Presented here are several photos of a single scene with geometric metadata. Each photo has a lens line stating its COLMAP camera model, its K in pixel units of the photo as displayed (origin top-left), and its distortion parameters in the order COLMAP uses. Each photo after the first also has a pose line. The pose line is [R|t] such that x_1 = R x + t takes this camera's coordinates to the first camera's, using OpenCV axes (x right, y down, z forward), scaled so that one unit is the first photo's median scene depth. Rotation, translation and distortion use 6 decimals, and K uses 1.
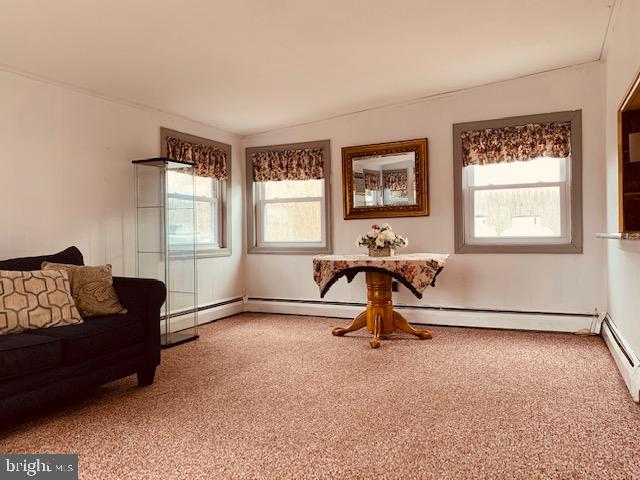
lens RADIAL K [[486.1, 0, 320.9], [0, 486.1, 237.2], [0, 0, 1]] dist [0.006633, -0.006242]
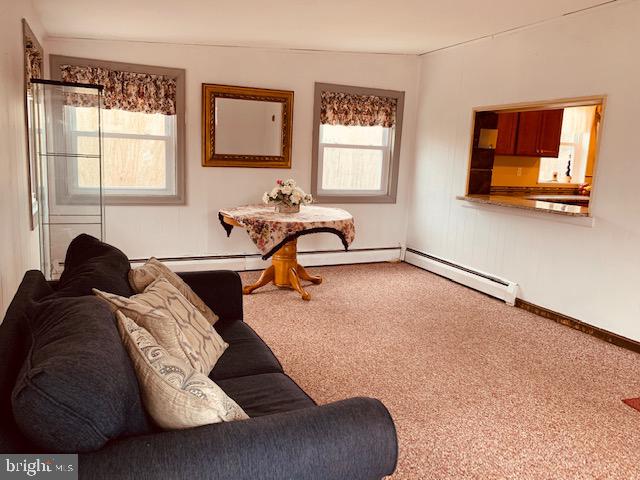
lens RADIAL K [[487.9, 0, 320.0], [0, 487.9, 240.0], [0, 0, 1]] dist [0.053213, -0.060583]
pose [[0.643063, -0.090964, 0.760391, -0.559006], [-0.053968, 0.985069, 0.163482, -0.066765], [-0.763909, -0.146166, 0.628553, 0.262383]]
